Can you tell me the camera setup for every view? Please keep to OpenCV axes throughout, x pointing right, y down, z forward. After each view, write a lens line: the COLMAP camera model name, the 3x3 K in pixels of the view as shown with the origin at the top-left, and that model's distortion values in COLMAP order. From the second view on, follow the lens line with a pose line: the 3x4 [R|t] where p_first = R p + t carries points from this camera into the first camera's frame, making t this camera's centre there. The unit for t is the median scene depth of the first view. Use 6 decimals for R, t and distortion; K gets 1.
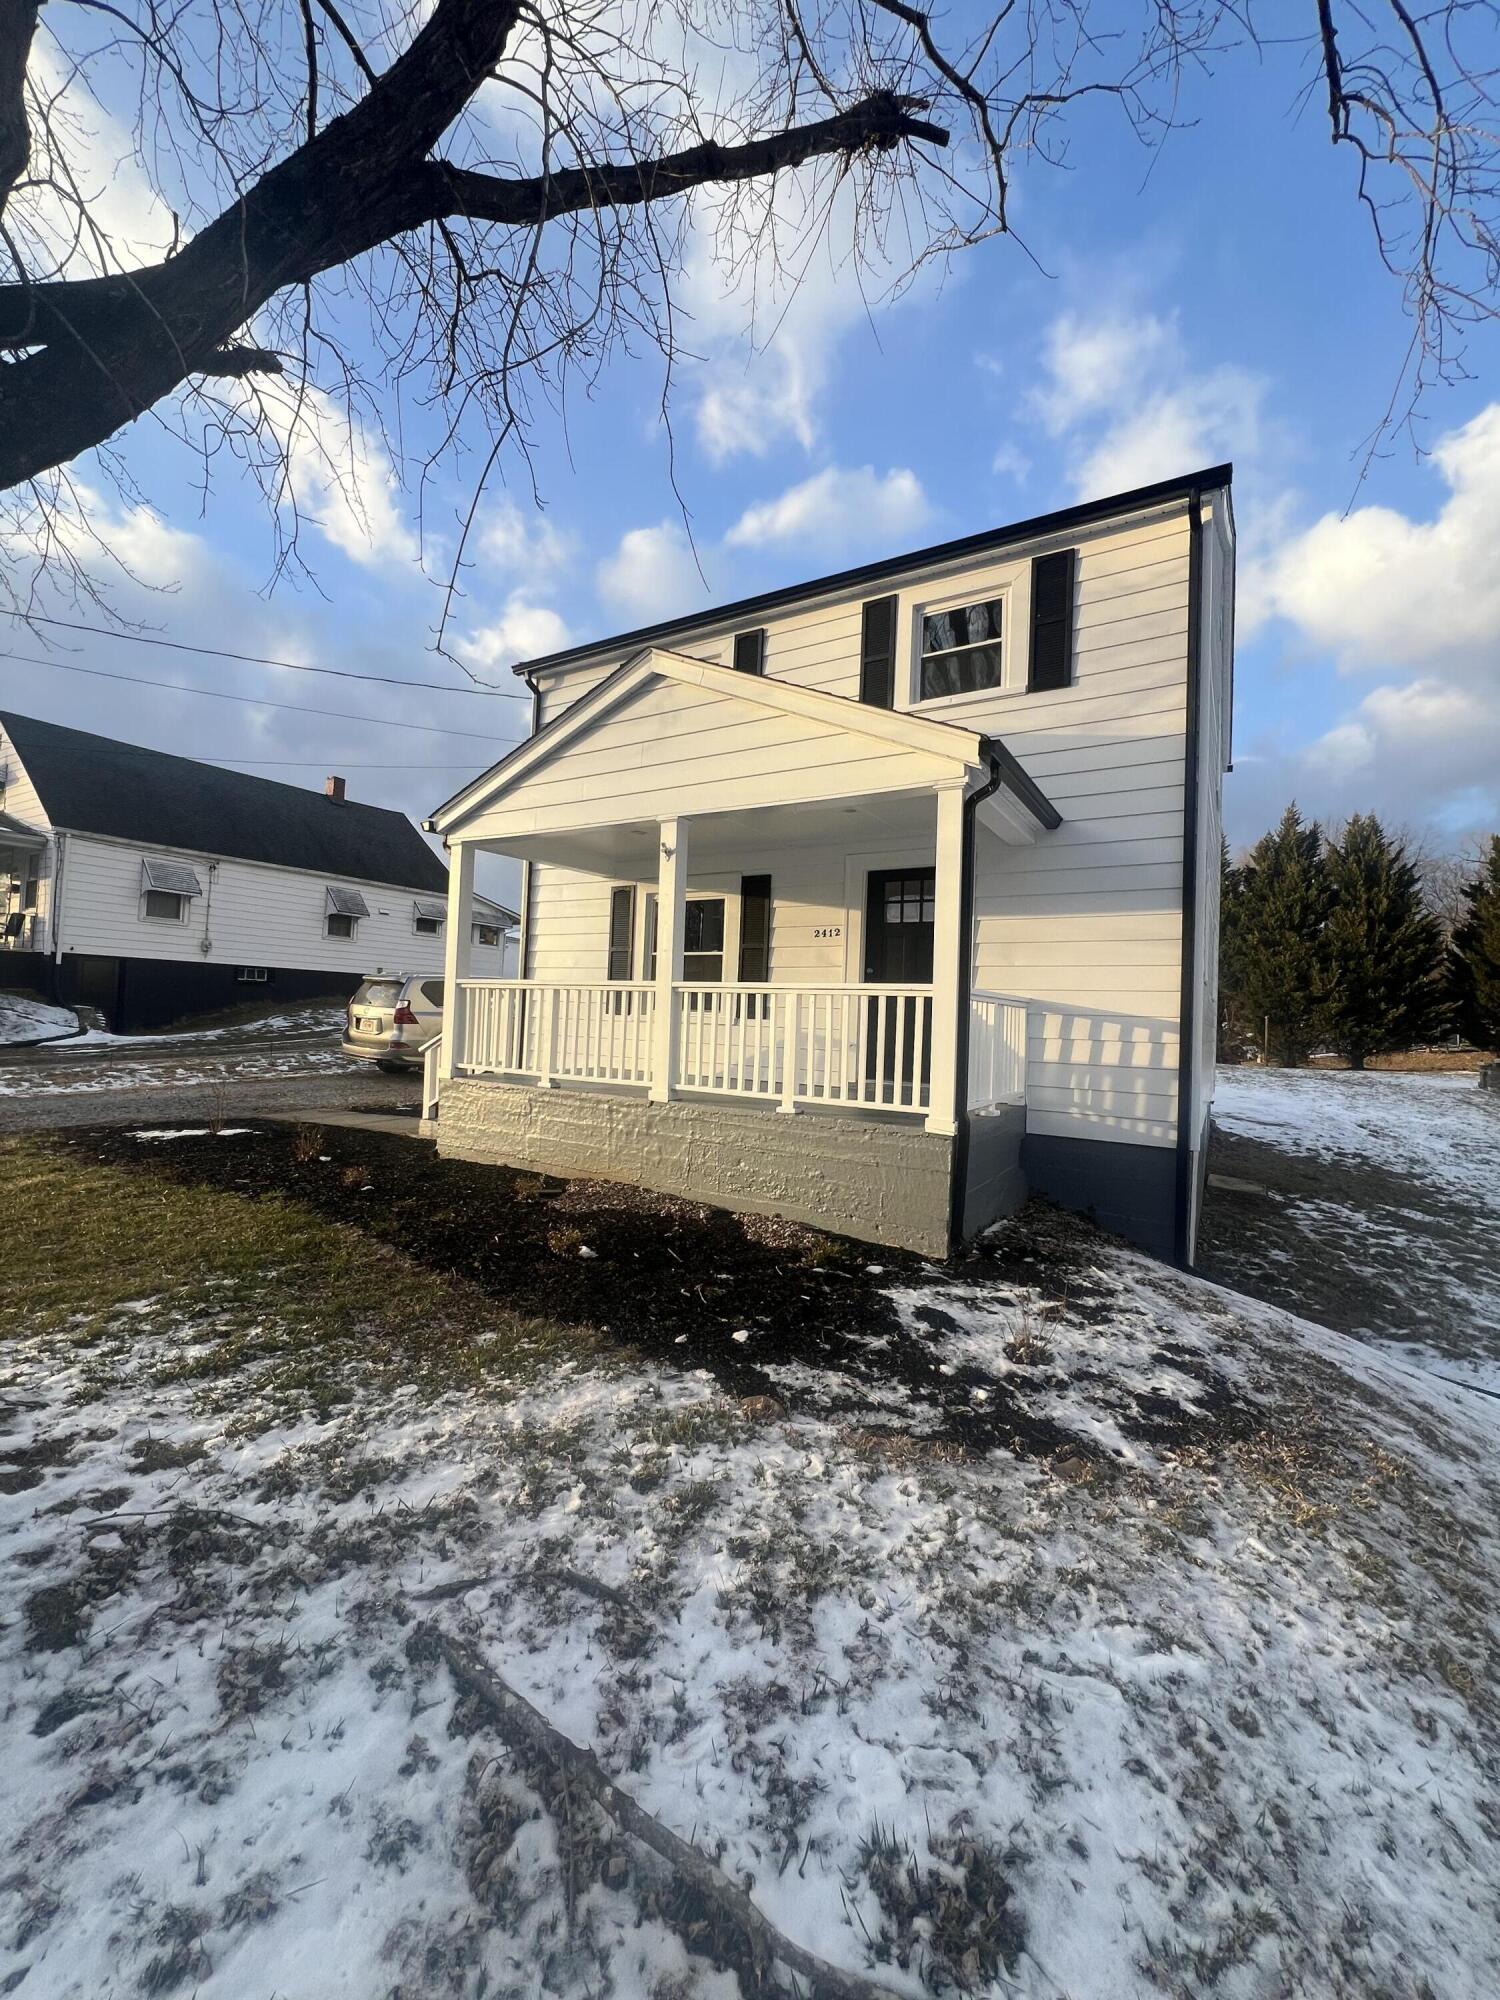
lens RADIAL K [[798.7, 0, 750.0], [0, 798.7, 1000.0], [0, 0, 1]] dist [-0.001798, 0.000127]
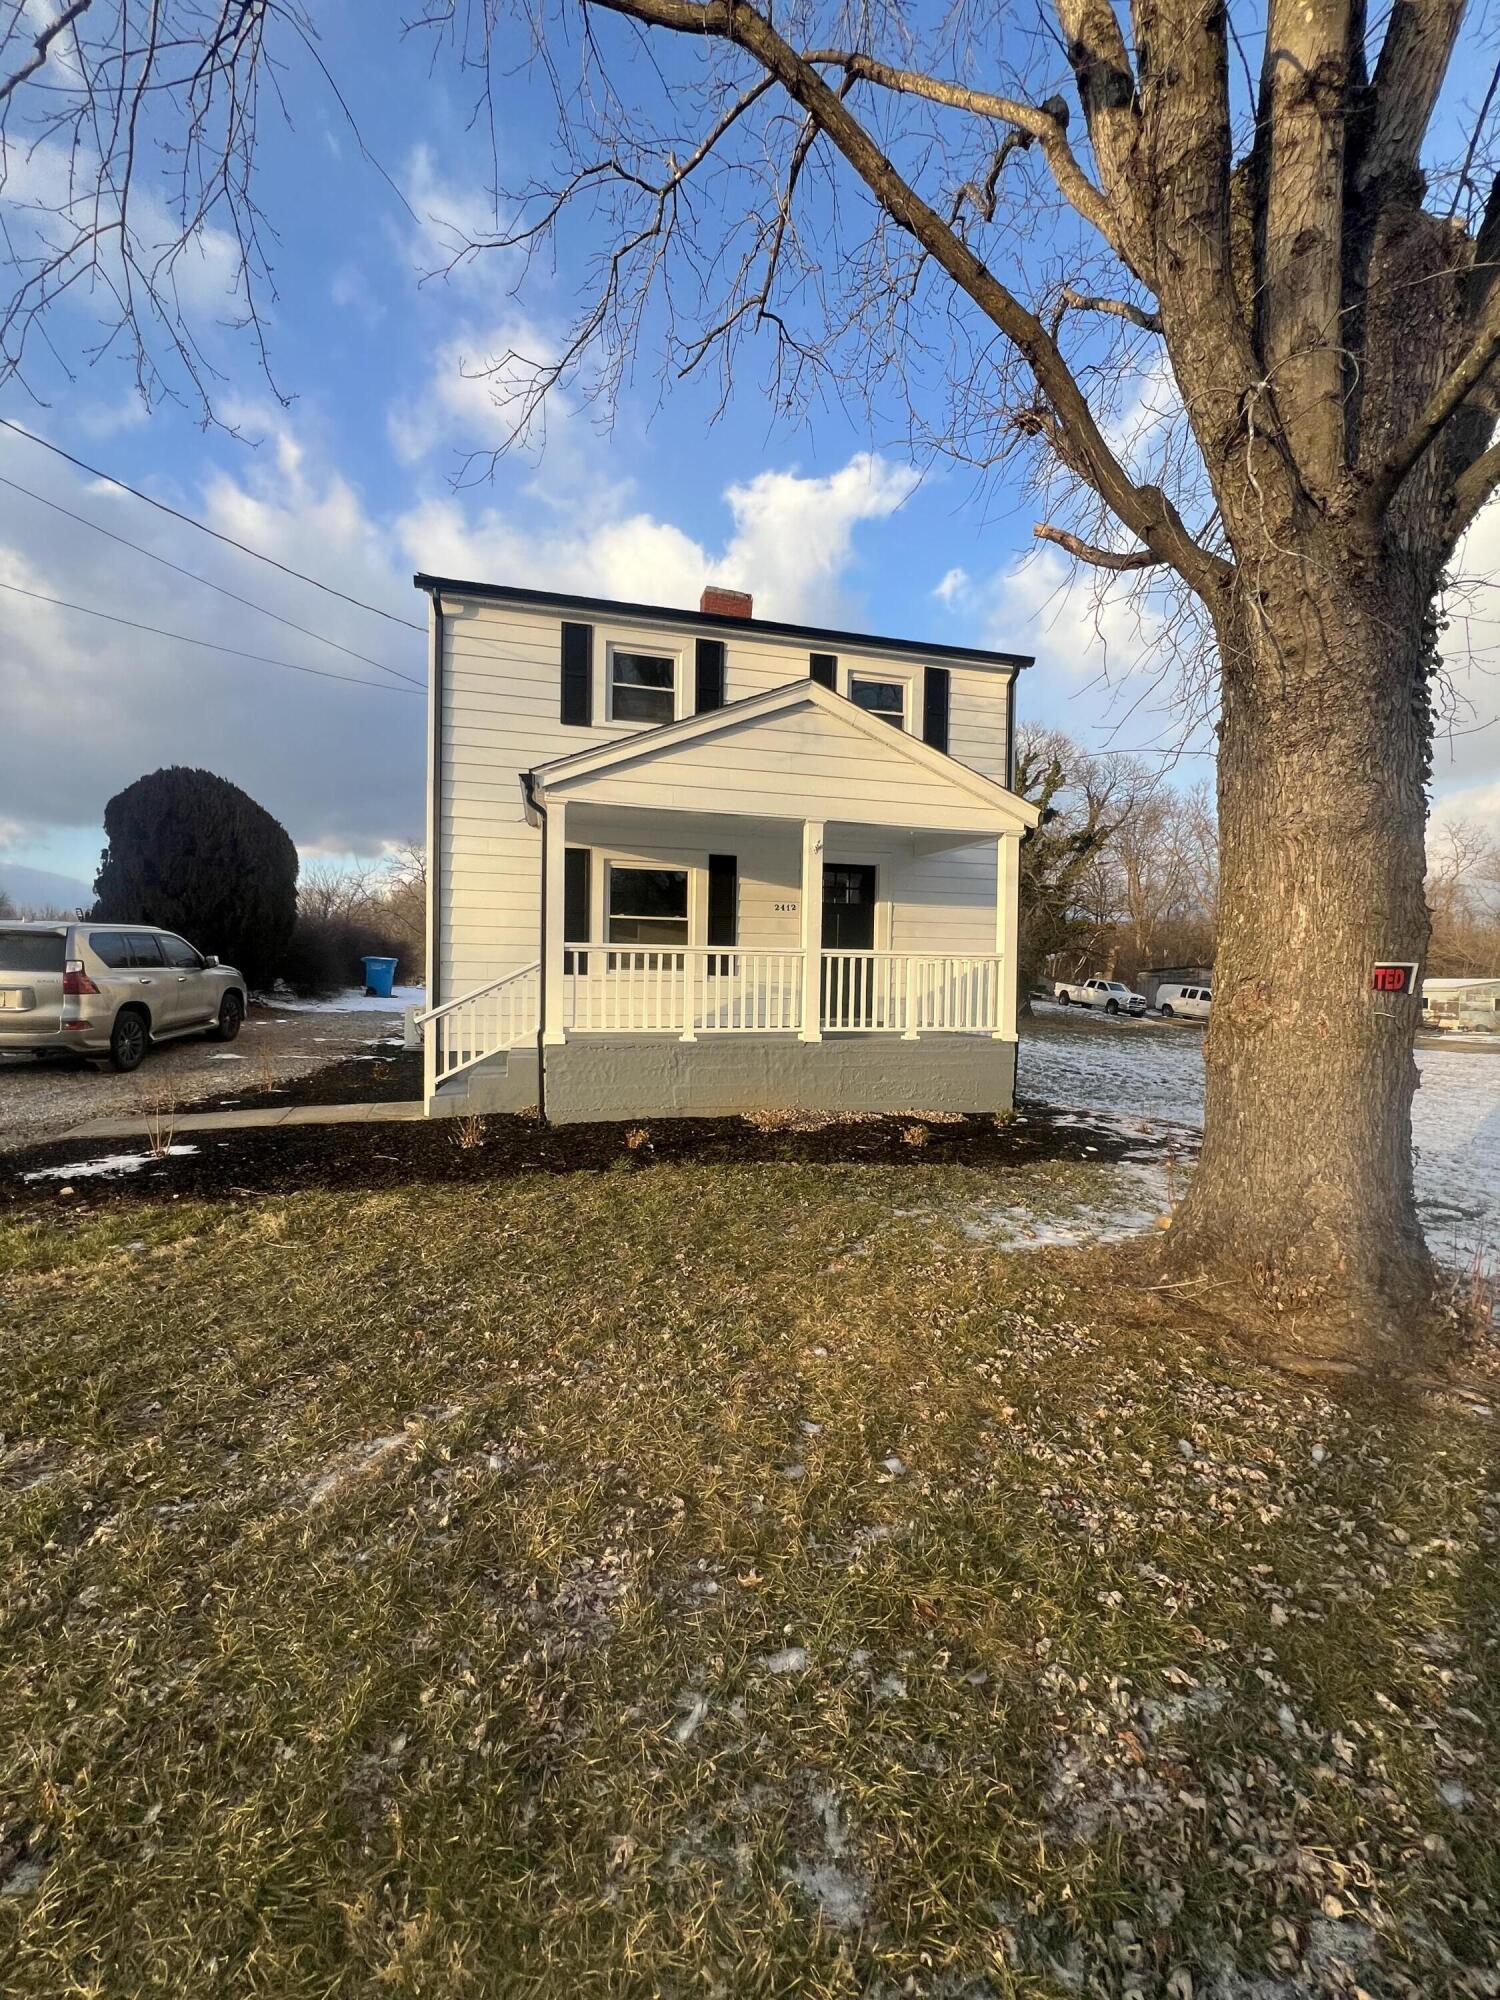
lens RADIAL K [[800.9, 0, 750.0], [0, 800.9, 1000.0], [0, 0, 1]] dist [-0.000450, 0.000132]
pose [[0.689826, -0.045486, 0.722545, -1.115628], [-0.001948, 0.997904, 0.064681, -0.023973], [-0.723973, -0.046026, 0.688292, 0.187761]]
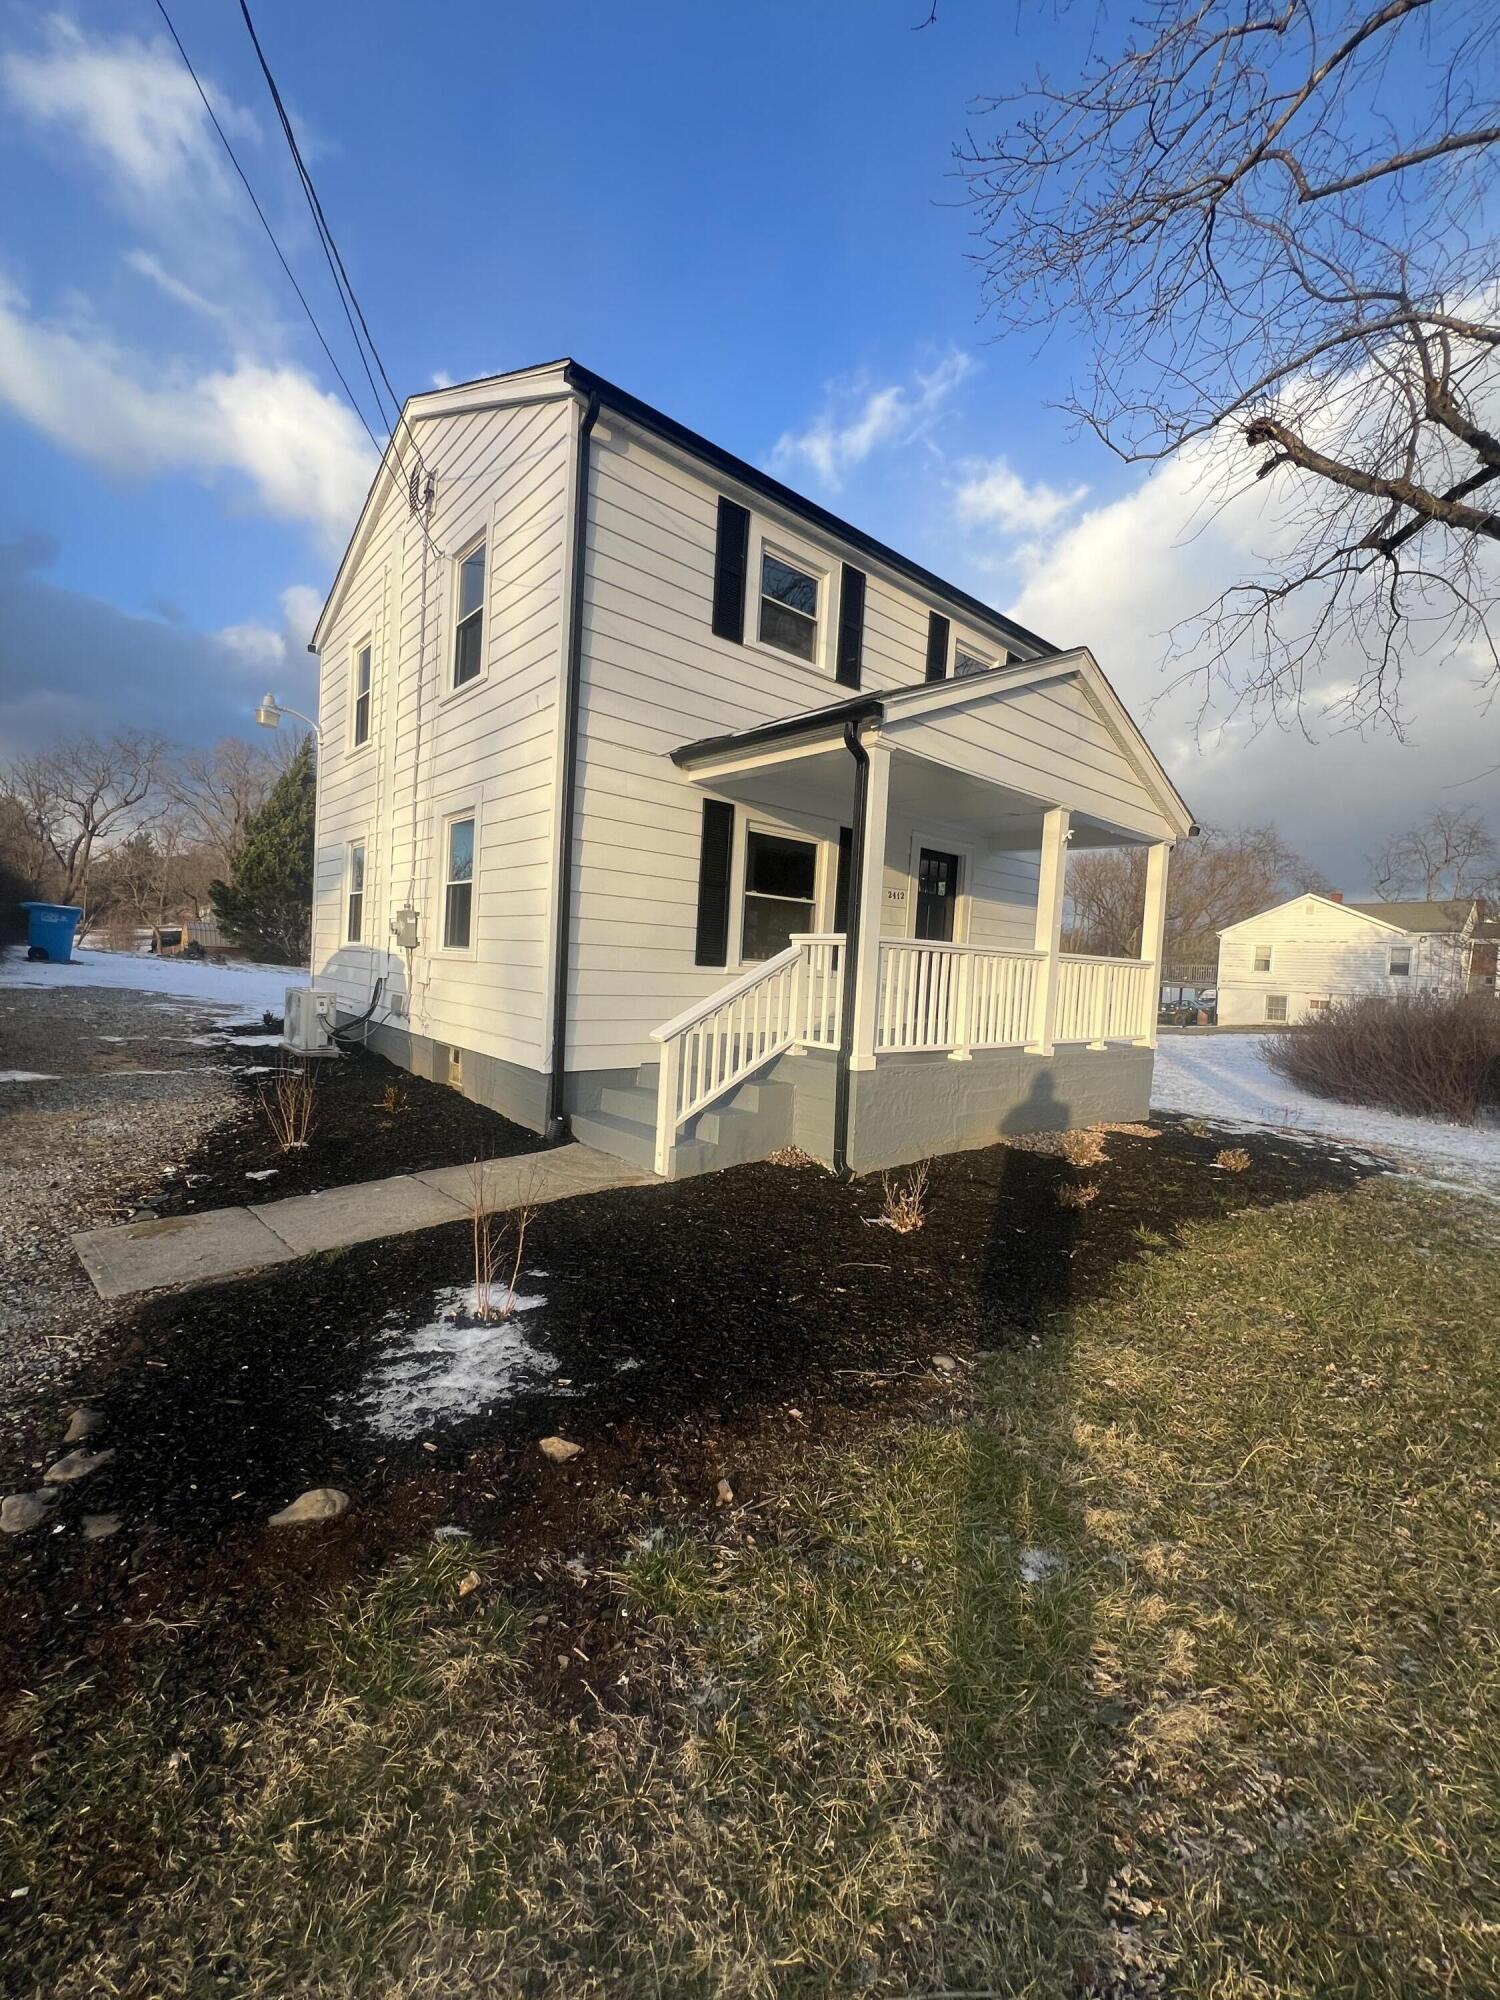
lens RADIAL K [[800.9, 0, 750.0], [0, 800.9, 1000.0], [0, 0, 1]] dist [-0.000450, 0.000132]
pose [[0.303955, -0.066381, 0.950371, -1.344492], [-0.058586, 0.994379, 0.088192, -0.030556], [-0.950883, -0.082485, 0.298358, 1.072468]]
